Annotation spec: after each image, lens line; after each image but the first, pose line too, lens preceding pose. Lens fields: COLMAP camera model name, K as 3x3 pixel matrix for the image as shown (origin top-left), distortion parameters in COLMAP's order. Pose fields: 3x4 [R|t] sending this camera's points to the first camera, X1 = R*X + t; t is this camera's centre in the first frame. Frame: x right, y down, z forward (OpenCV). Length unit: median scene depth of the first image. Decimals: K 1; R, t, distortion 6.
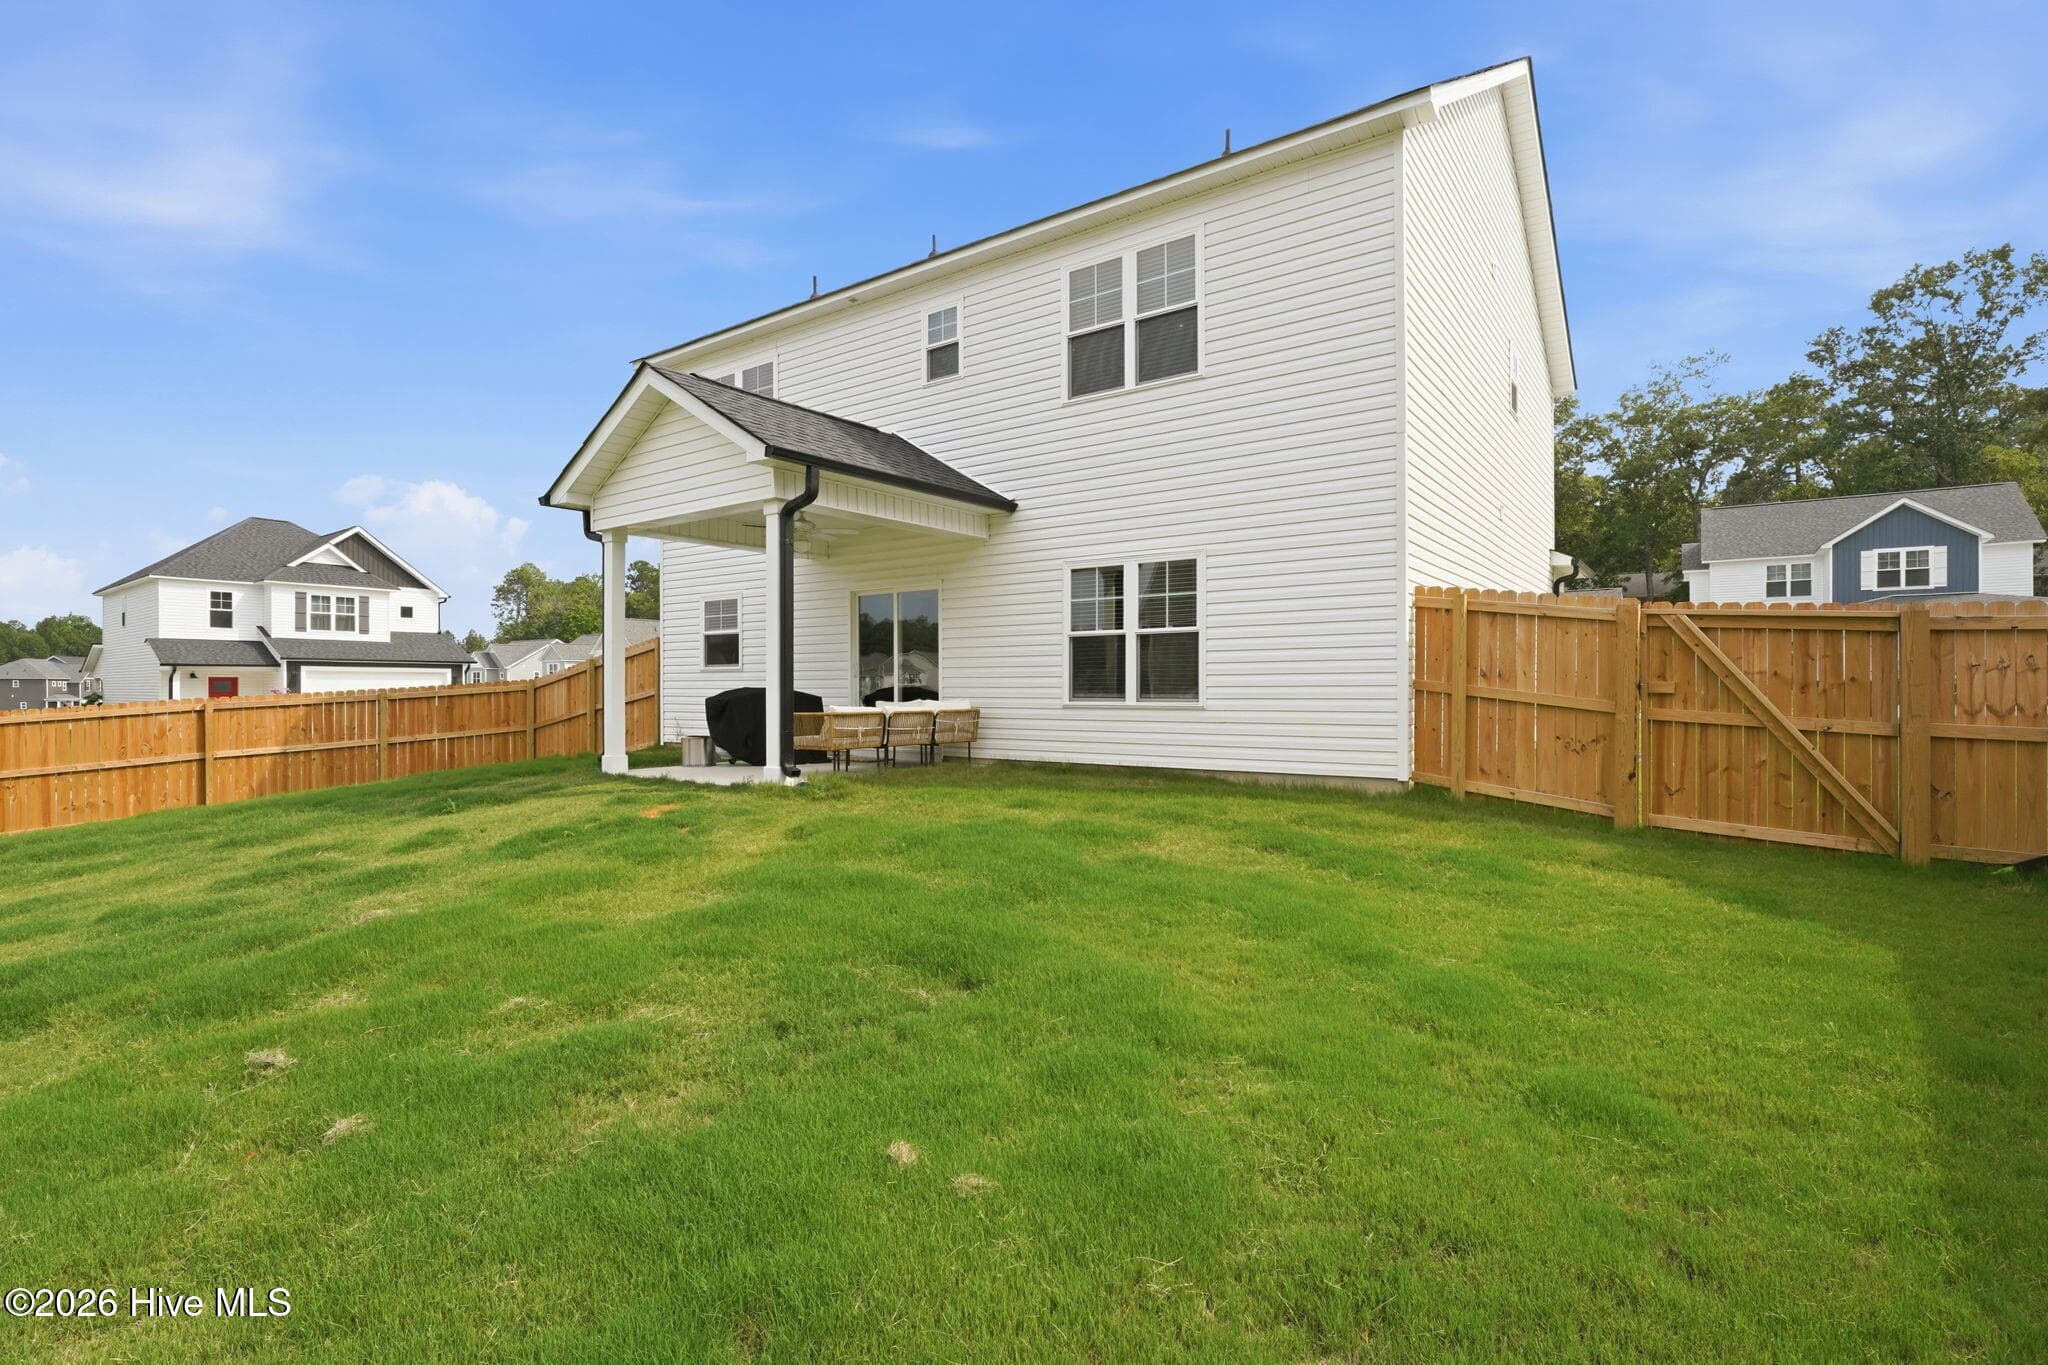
lens RADIAL K [[964.3, 0, 1016.5], [0, 964.3, 710.2], [0, 0, 1]] dist [-0.013481, -0.000840]
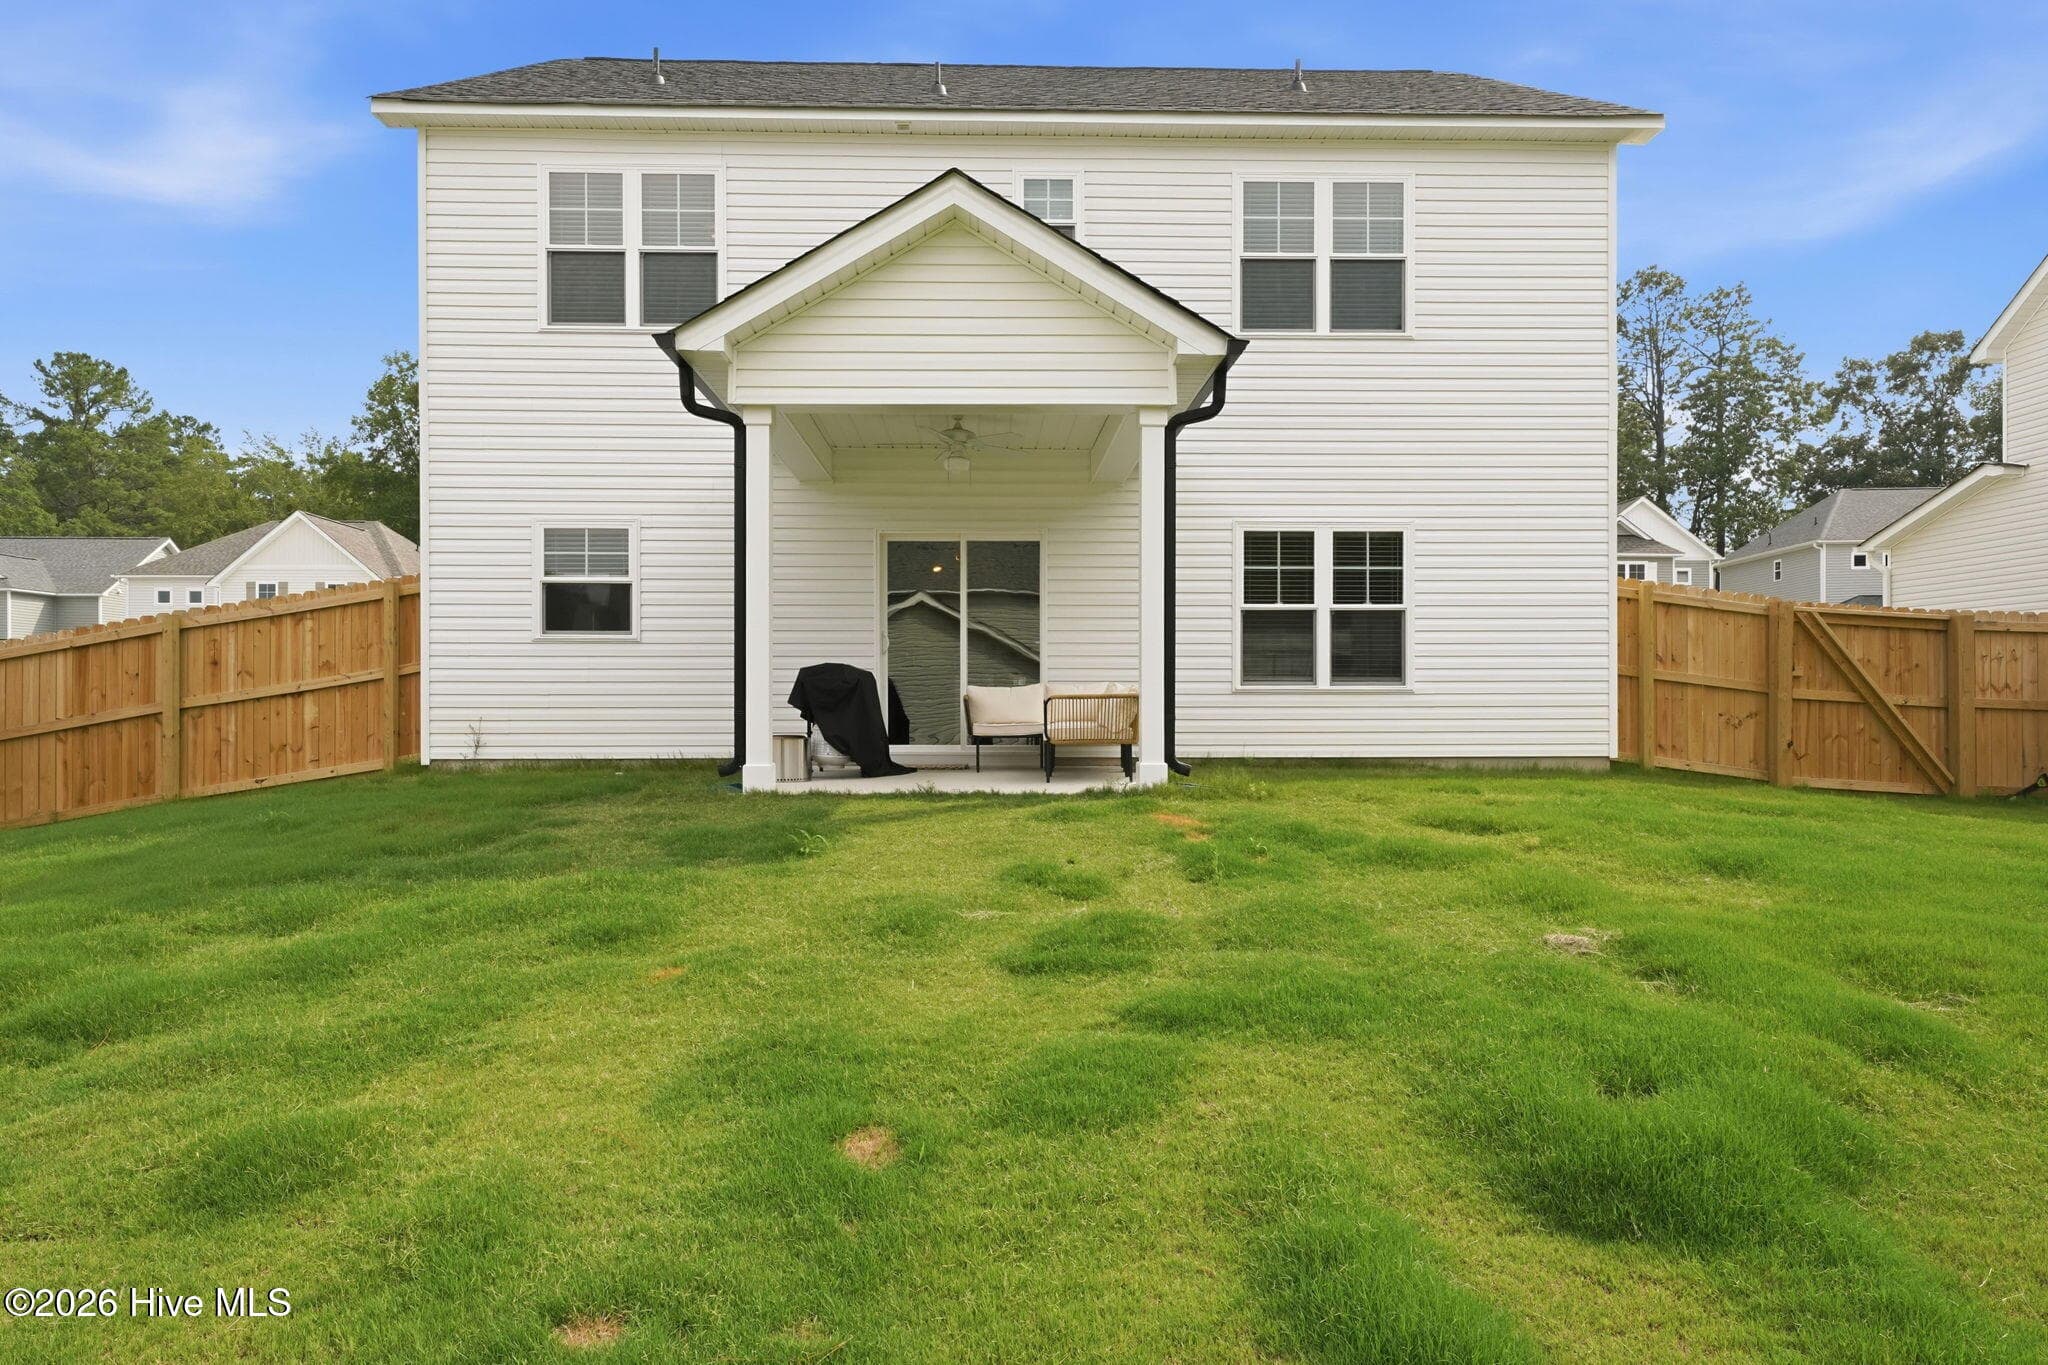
lens RADIAL K [[1253.9, 0, 1027.3], [0, 1253.9, 720.4], [0, 0, 1]] dist [-0.000726, 0.002025]
pose [[0.791883, -0.007985, 0.610620, -0.810608], [0.012779, 0.999912, -0.003497, 0.023697], [-0.610539, 0.010573, 0.791916, 0.253926]]
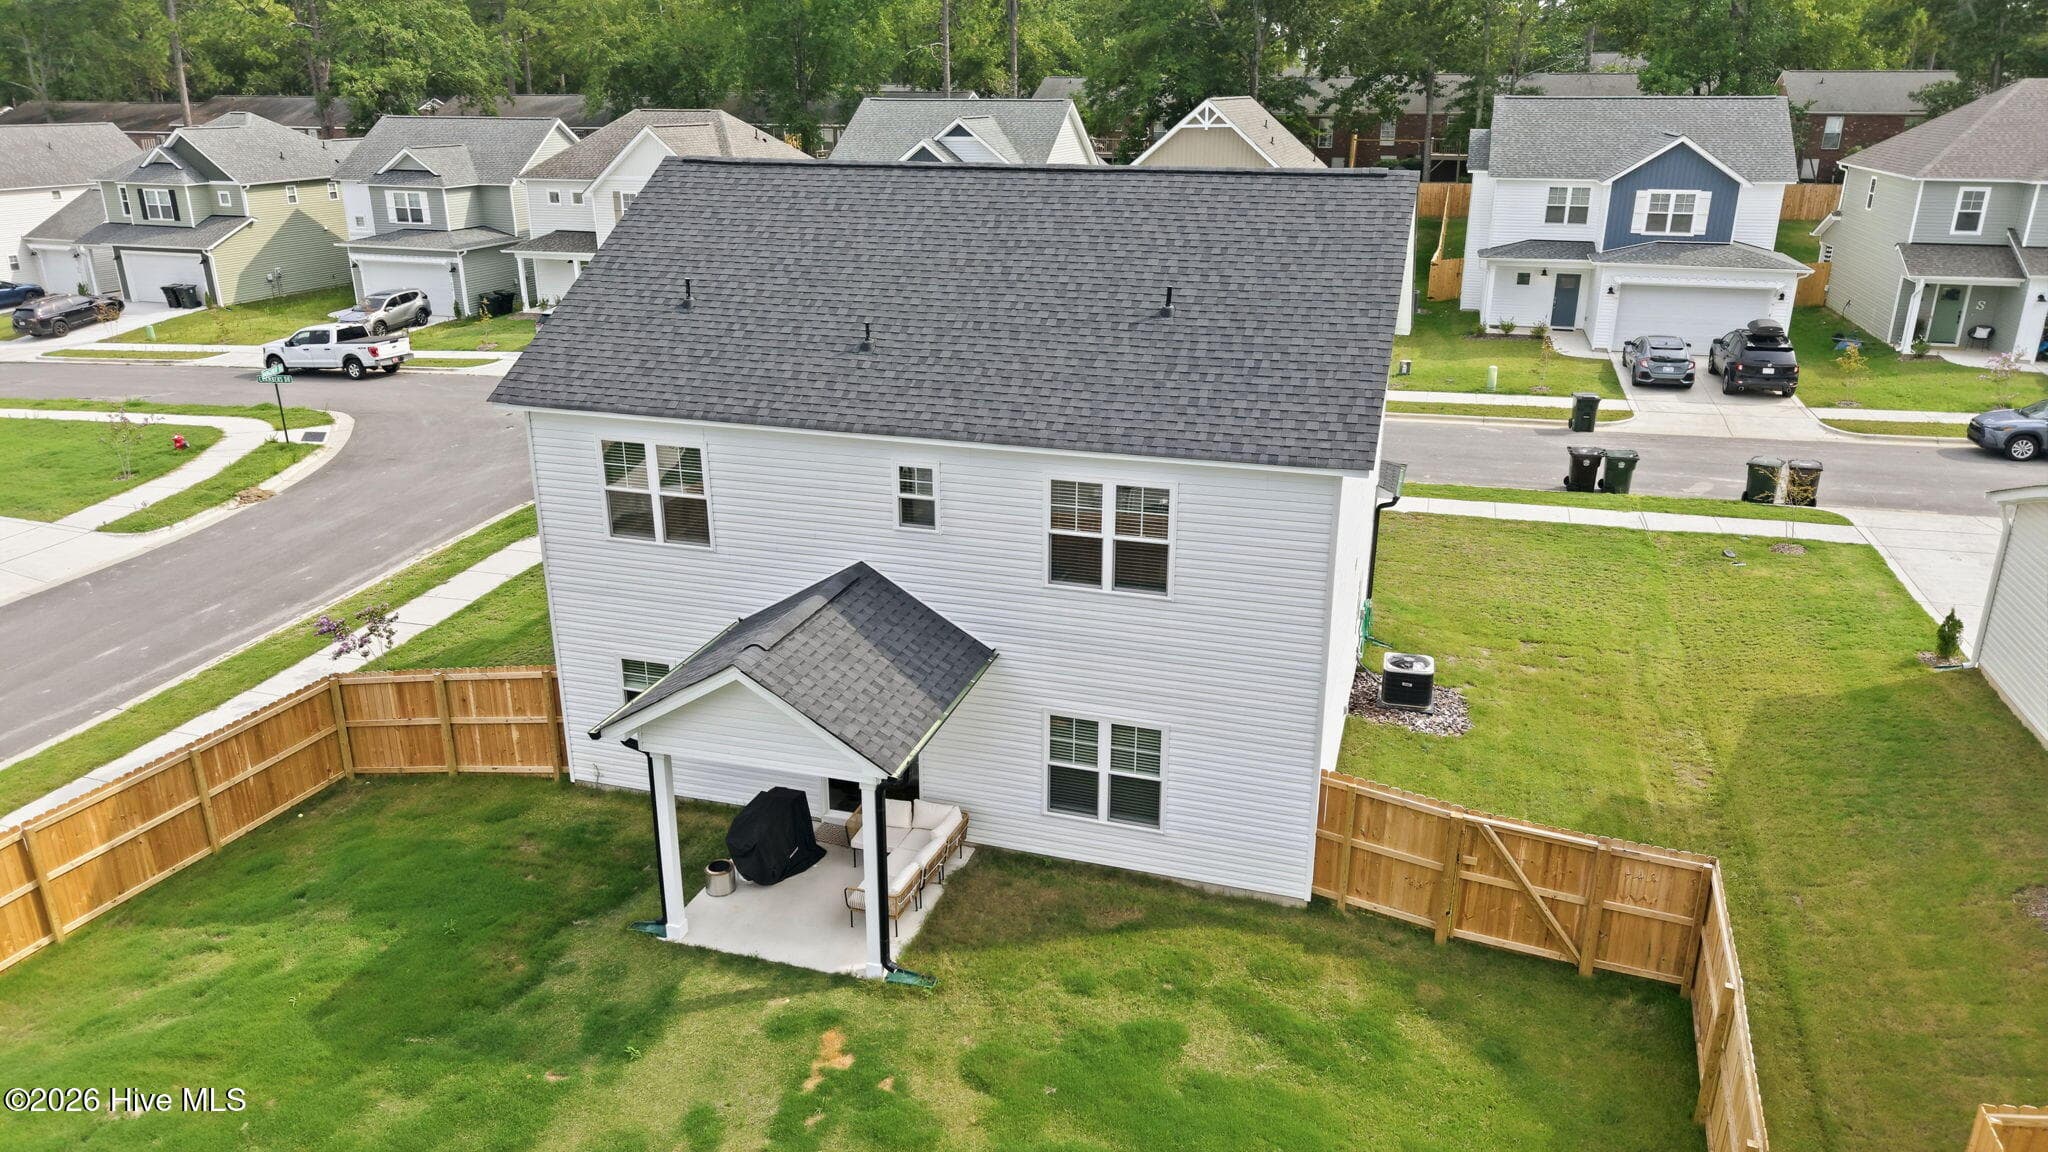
lens RADIAL K [[1358.8, 0, 1024.7], [0, 1358.8, 569.3], [0, 0, 1]] dist [0.013488, -0.007928]
pose [[0.948029, -0.102563, 0.301202, -0.487735], [0.003530, 0.949957, 0.312361, -0.890627], [-0.318165, -0.295064, 0.900948, -0.486633]]
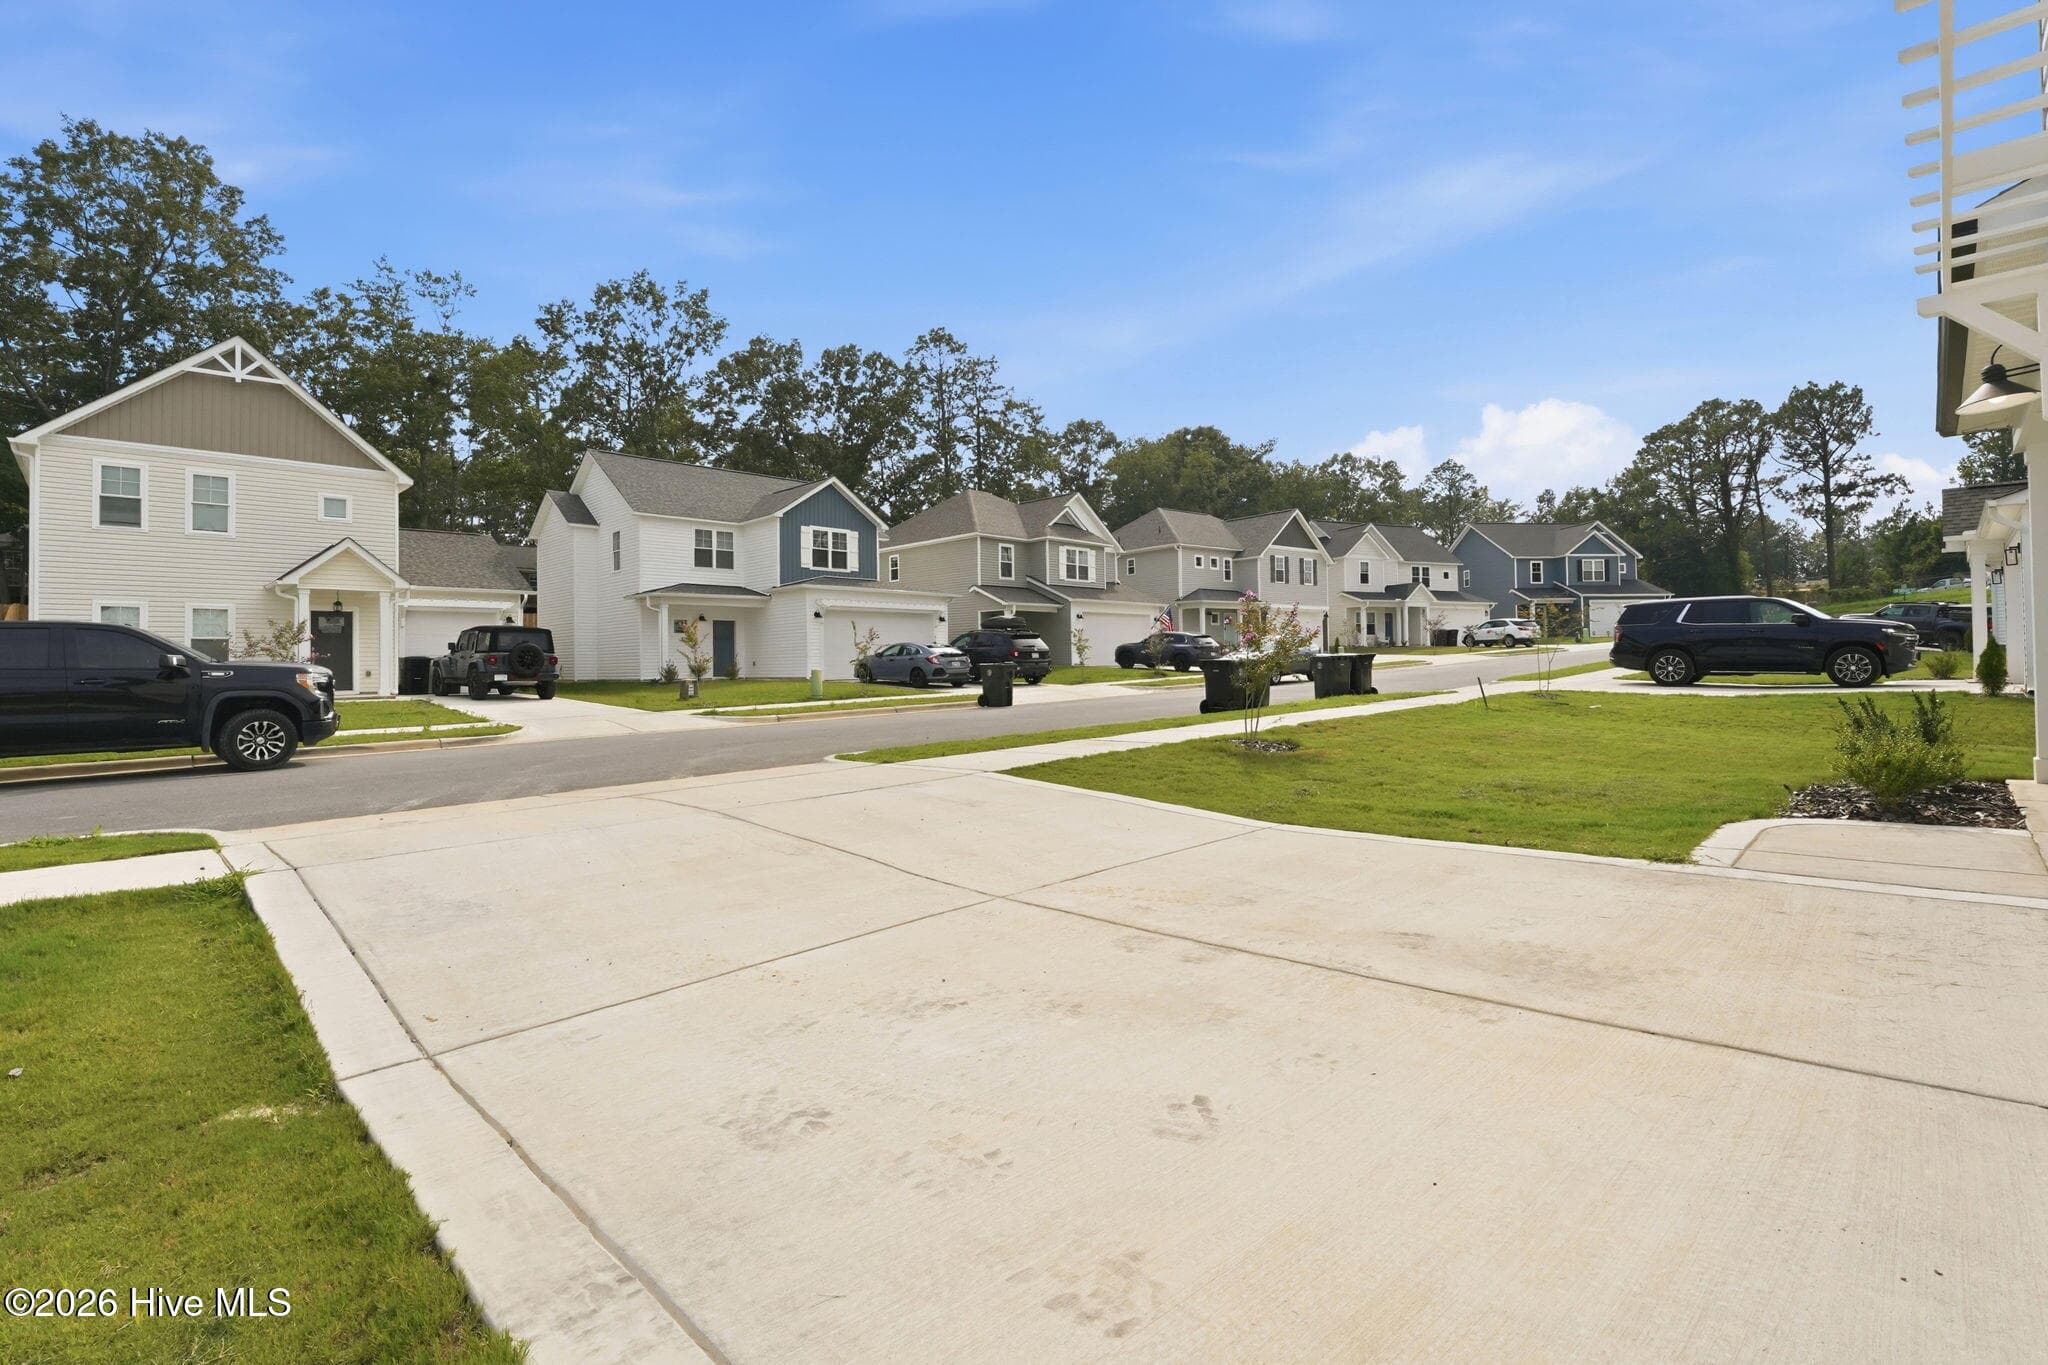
lens RADIAL K [[921.4, 0, 1024.3], [0, 921.4, 650.3], [0, 0, 1]] dist [-0.024755, 0.000195]
pose [[0.167799, 0.017004, 0.985675, 0.145154], [0.036869, 0.999043, -0.023511, -0.059591], [-0.985132, 0.040286, 0.167012, 2.436335]]
